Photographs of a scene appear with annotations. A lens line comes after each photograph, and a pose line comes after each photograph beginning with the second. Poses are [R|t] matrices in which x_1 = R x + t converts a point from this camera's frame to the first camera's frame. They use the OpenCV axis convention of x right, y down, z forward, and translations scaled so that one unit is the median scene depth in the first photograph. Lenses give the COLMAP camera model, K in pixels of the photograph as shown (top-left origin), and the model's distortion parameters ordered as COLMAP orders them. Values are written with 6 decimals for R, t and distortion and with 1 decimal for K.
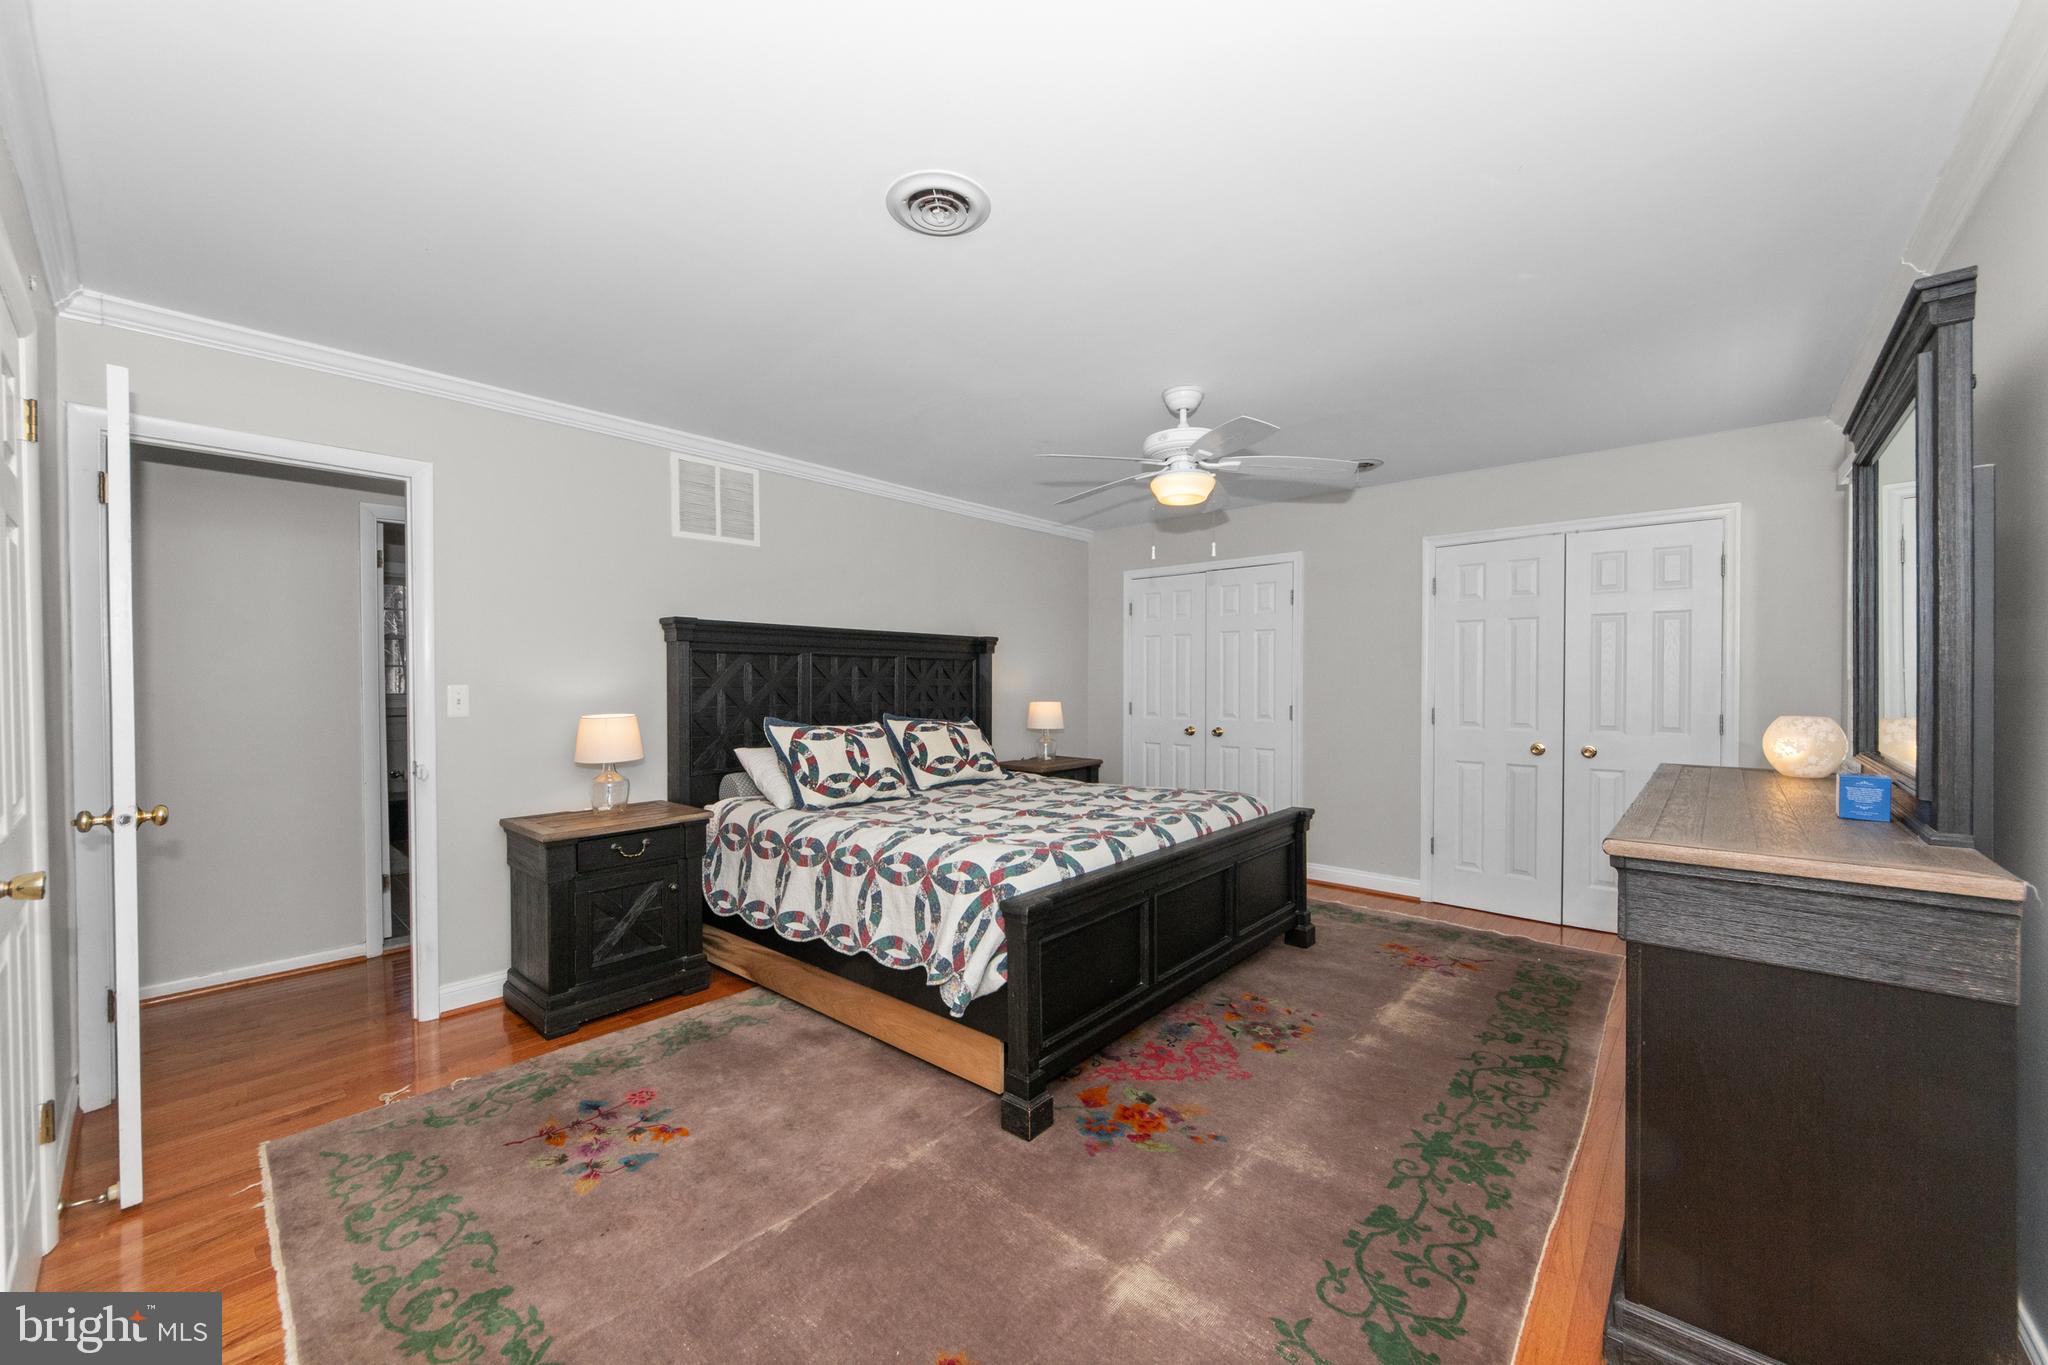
lens RADIAL K [[777.8, 0, 1035.4], [0, 777.8, 677.2], [0, 0, 1]] dist [0.018980, -0.015216]
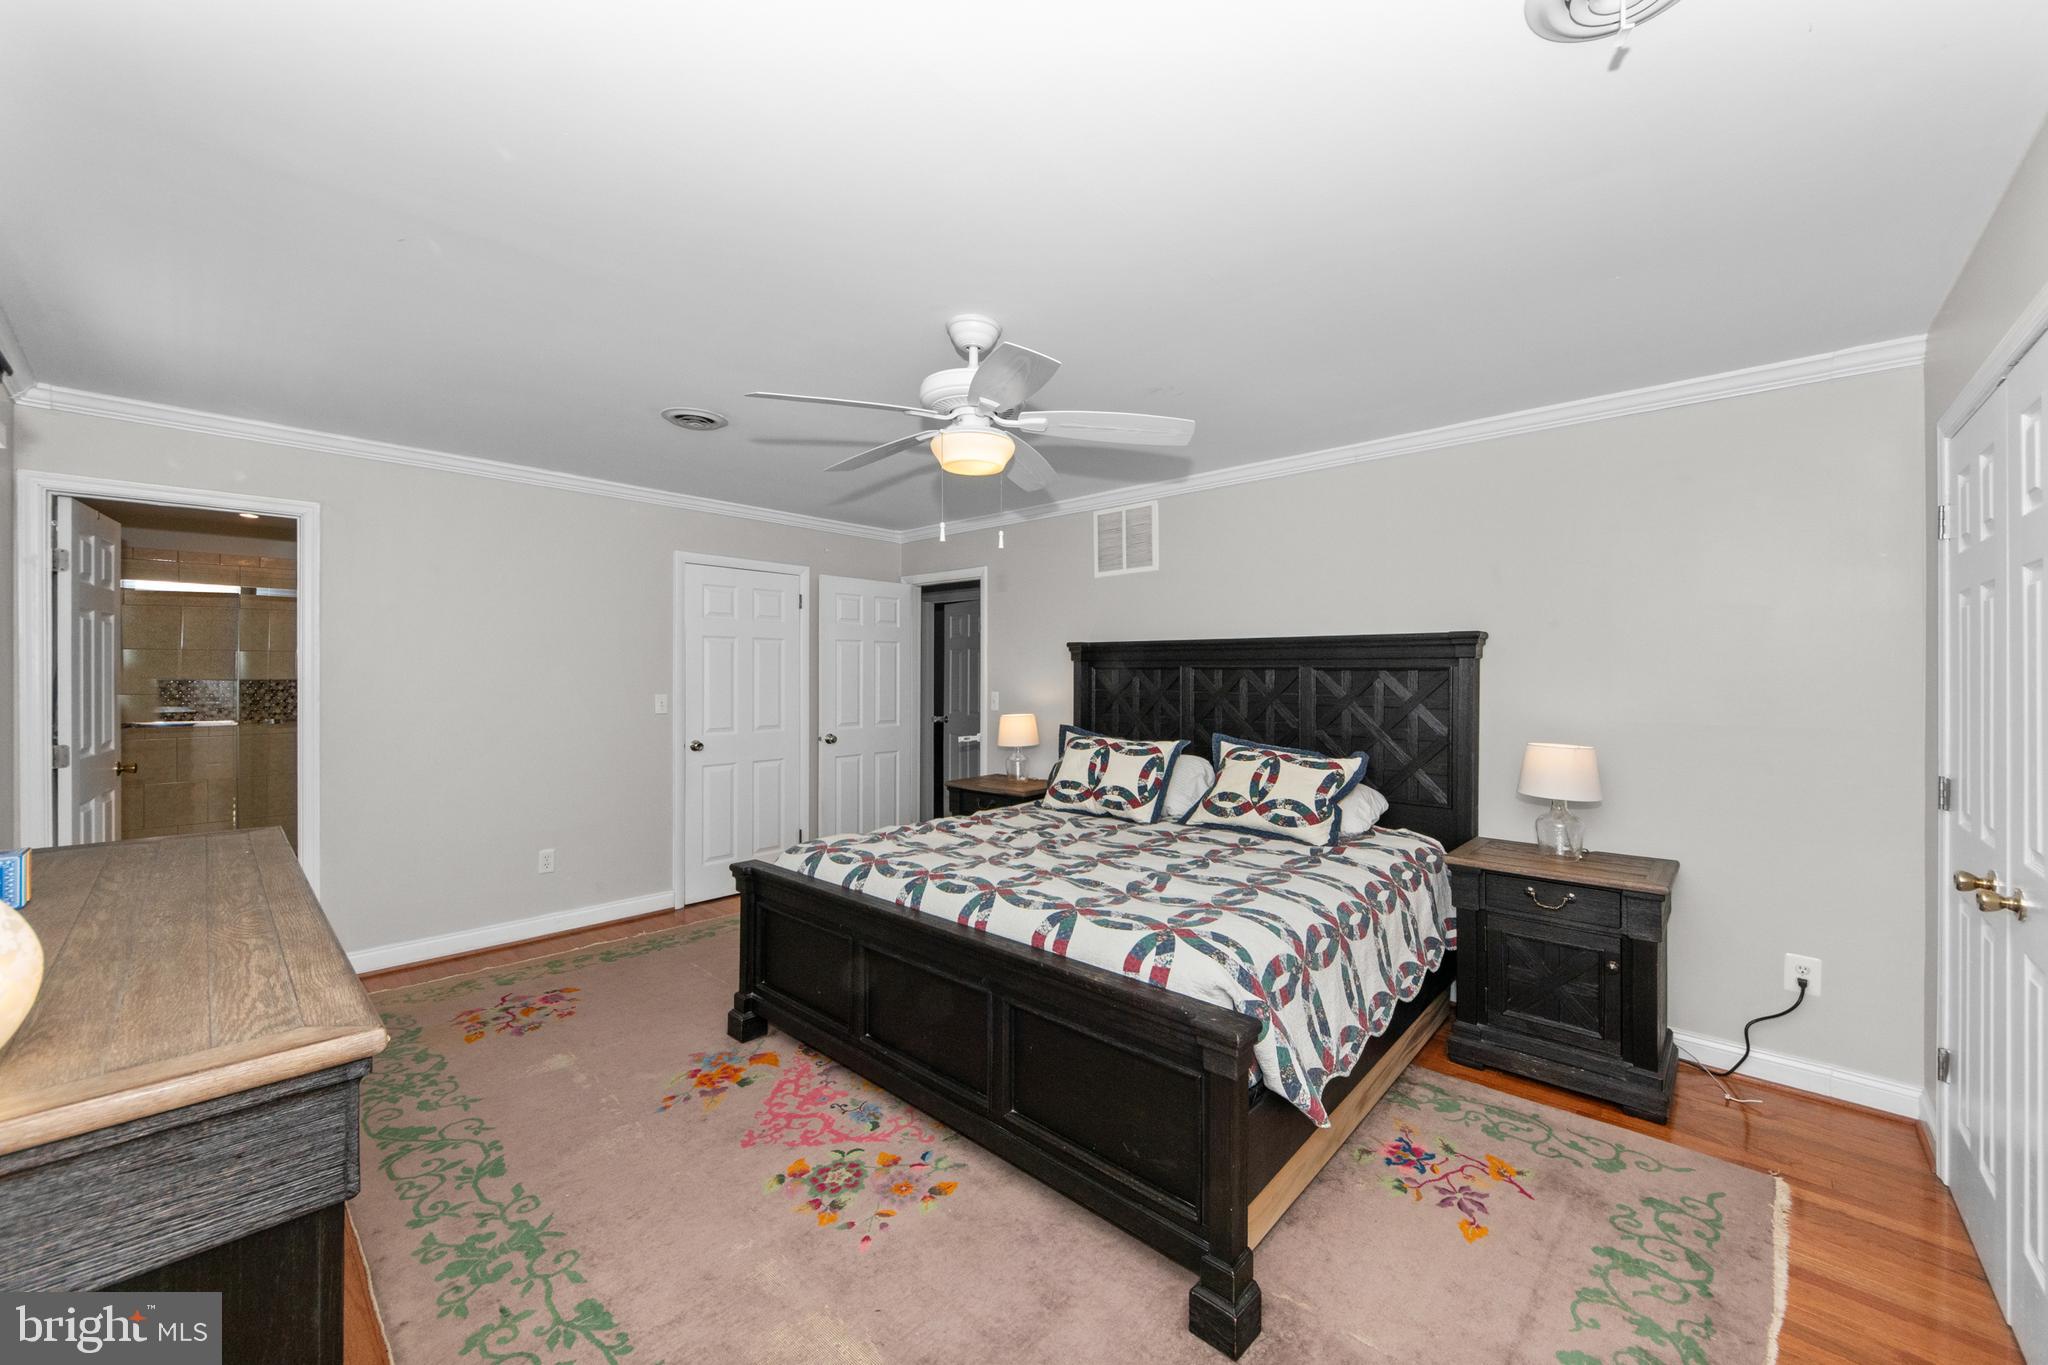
lens RADIAL K [[740.1, 0, 1024.0], [0, 740.1, 682.5], [0, 0, 1]] dist [-0.029206, 0.006205]
pose [[-0.000872, 0.029780, -0.999556, 0.981035], [0.012068, 0.999484, 0.029767, -0.060257], [0.999927, -0.012037, -0.001231, 1.161068]]
